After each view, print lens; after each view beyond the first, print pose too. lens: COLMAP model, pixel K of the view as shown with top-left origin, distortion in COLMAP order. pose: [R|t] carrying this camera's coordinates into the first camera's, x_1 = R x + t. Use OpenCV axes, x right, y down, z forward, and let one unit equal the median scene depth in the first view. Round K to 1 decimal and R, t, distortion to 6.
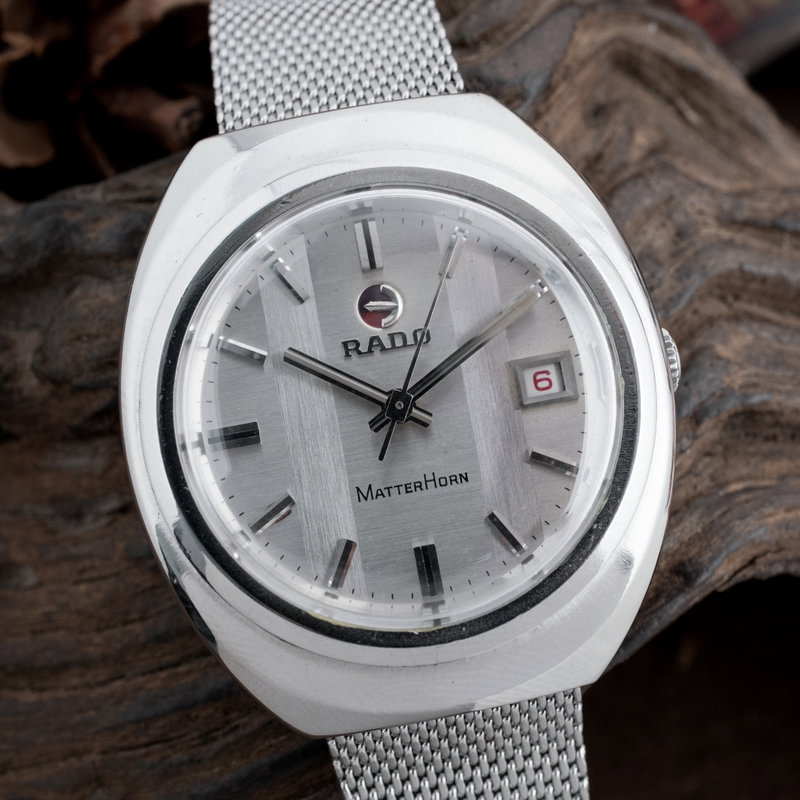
lens RADIAL K [[1403.3, 0, 396.7], [0, 1403.3, 396.3], [0, 0, 1]] dist [0.004346, 0.000000]
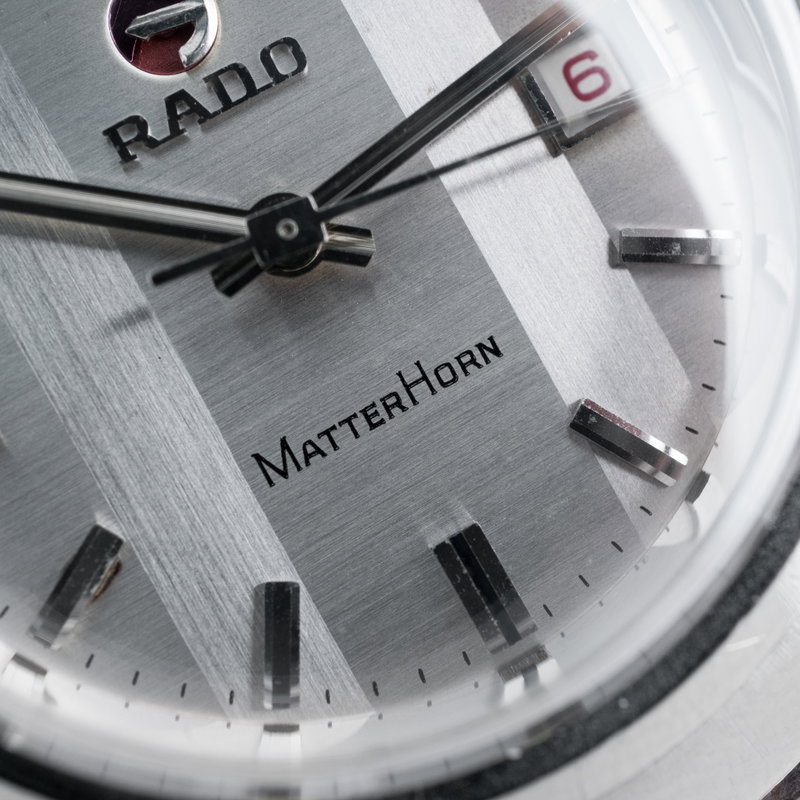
lens RADIAL K [[1403.3, 0, 404.4], [0, 1403.3, 397.7], [0, 0, 1]] dist [0.004346, 0.000000]
pose [[0.942863, -0.326033, 0.068649, -0.009563], [0.321690, 0.944456, 0.067223, 0.035165], [-0.086753, -0.041299, 0.995373, 0.583408]]
